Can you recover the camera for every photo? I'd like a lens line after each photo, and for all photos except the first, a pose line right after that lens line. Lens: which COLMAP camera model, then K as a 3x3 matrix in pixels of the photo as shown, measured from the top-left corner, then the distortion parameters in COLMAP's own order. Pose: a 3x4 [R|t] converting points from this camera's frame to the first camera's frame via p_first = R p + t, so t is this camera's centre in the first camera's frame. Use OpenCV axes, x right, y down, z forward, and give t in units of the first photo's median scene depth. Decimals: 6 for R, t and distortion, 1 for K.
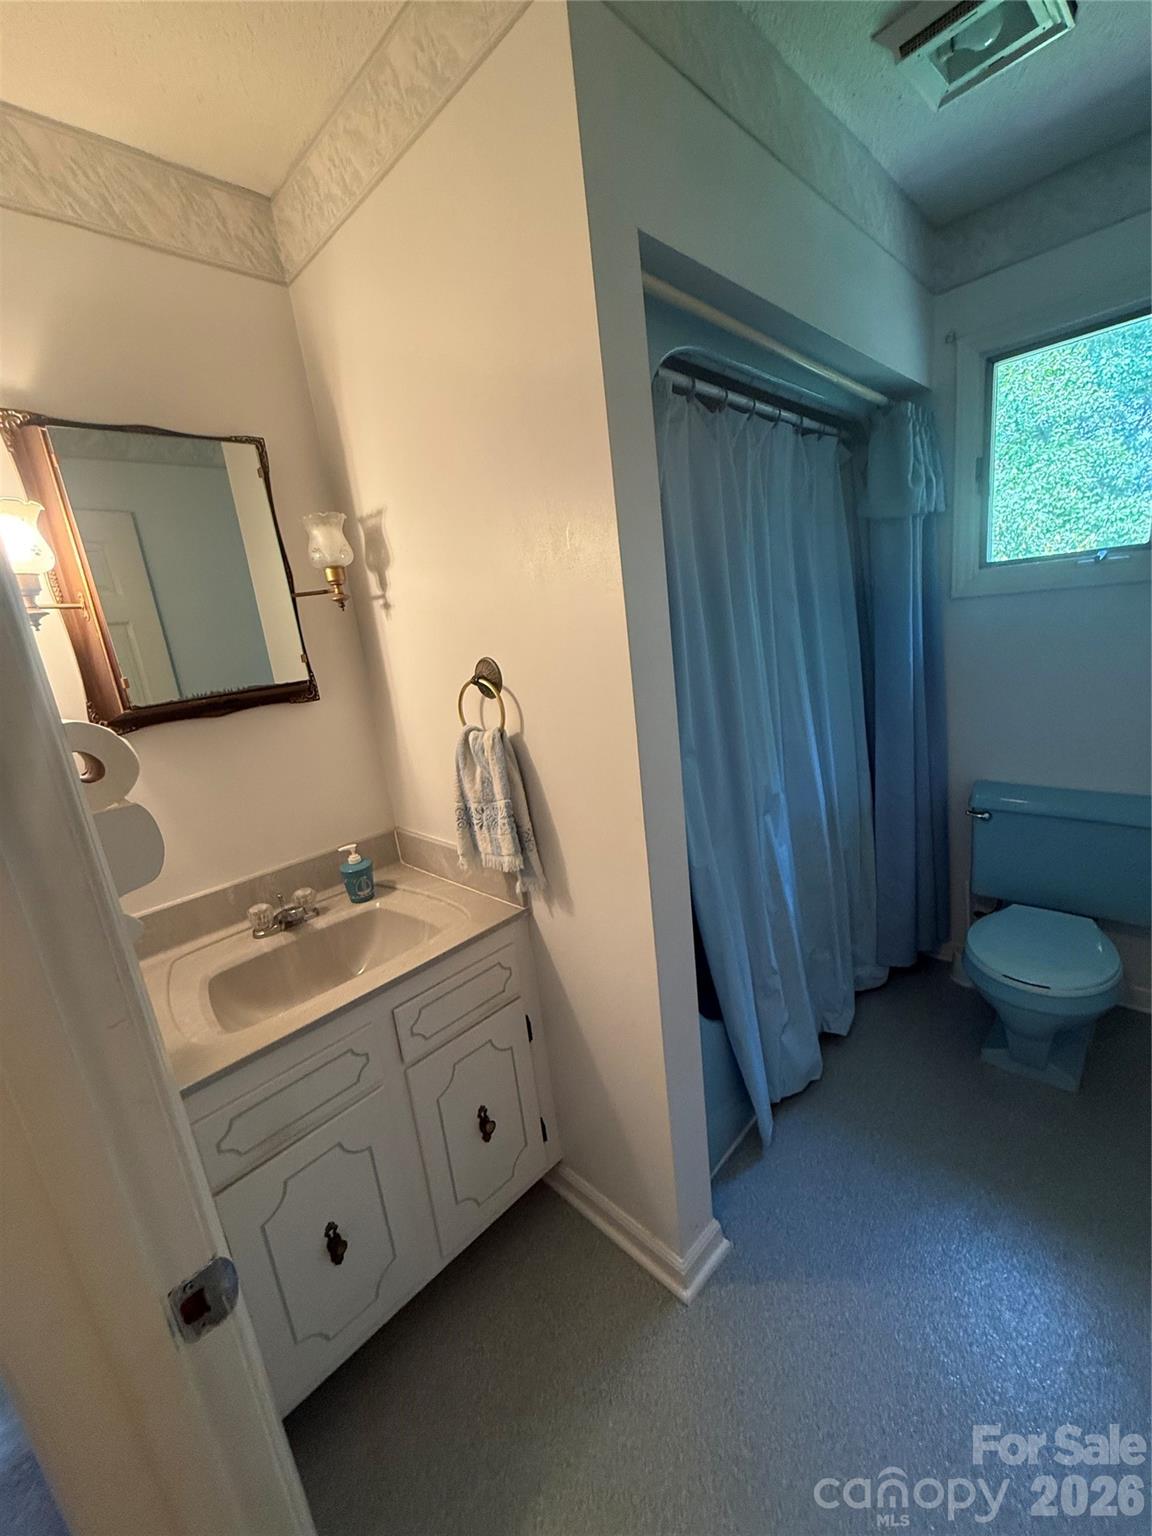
lens RADIAL K [[619.3, 0, 576.0], [0, 619.3, 768.0], [0, 0, 1]] dist [-0.001684, -0.000080]
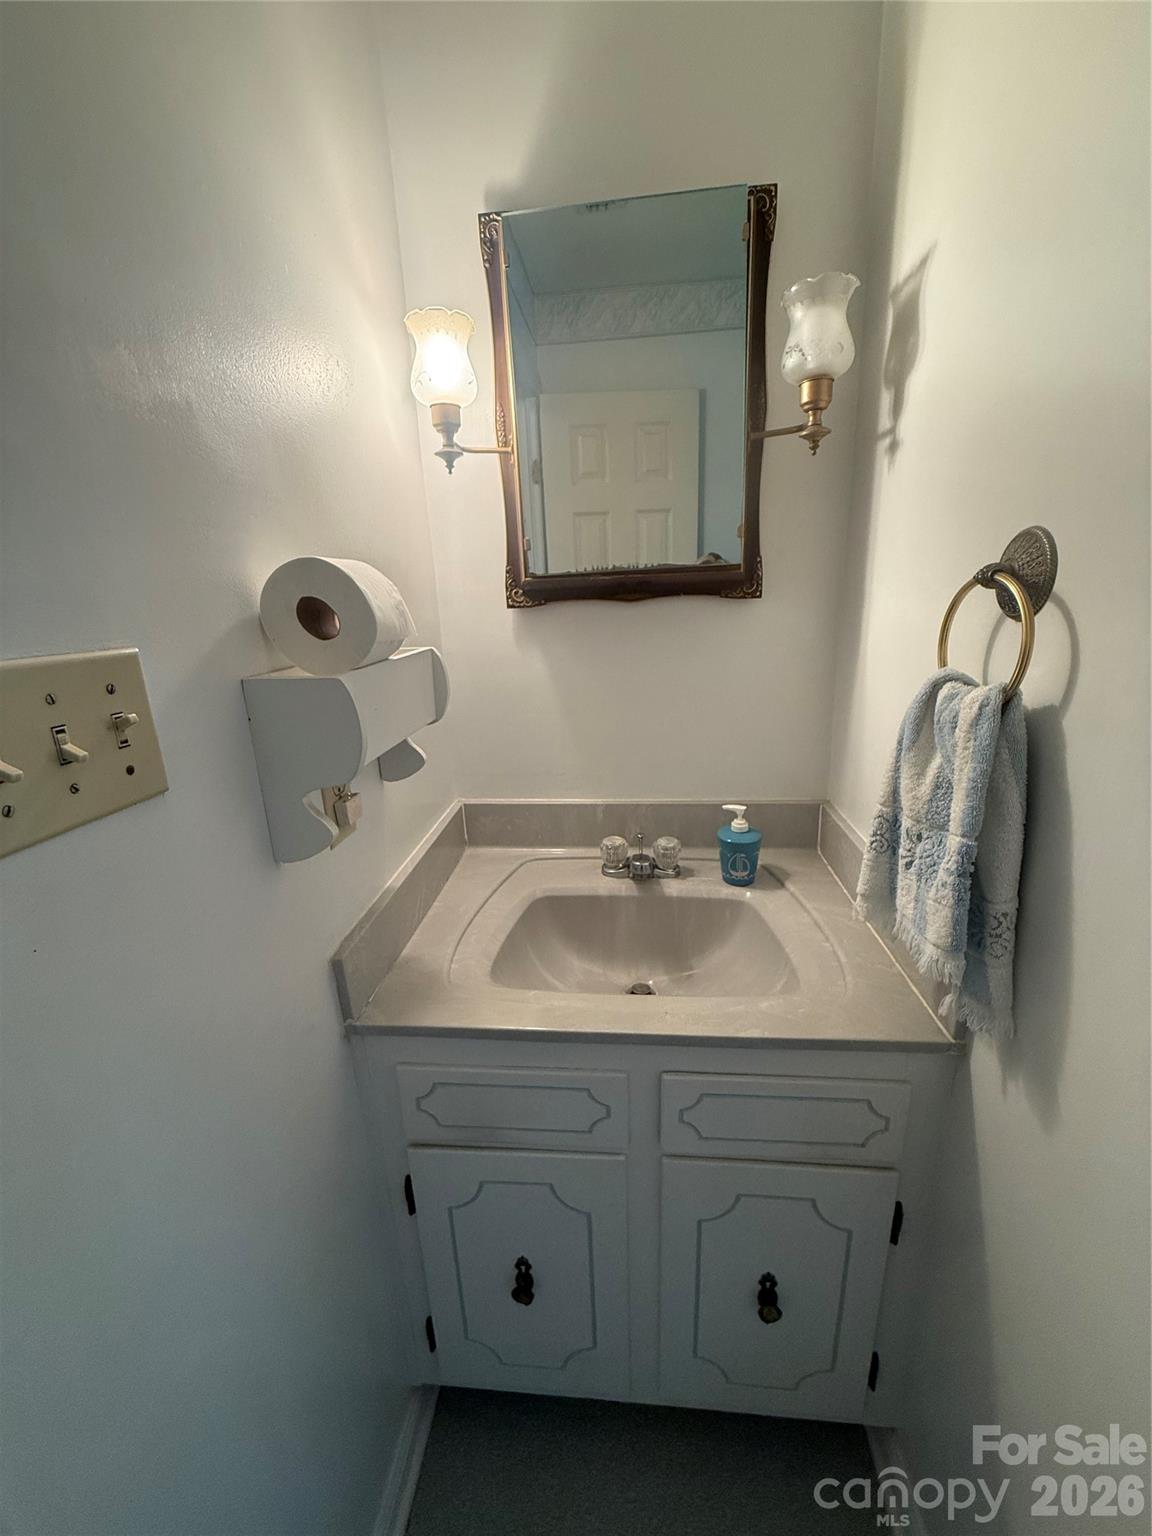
lens RADIAL K [[619.3, 0, 576.0], [0, 619.3, 768.0], [0, 0, 1]] dist [-0.001684, -0.000080]
pose [[0.636833, 0.299562, -0.710427, 0.014171], [-0.212081, 0.953950, 0.212136, -0.033115], [0.741259, 0.015573, 0.671038, 0.421243]]
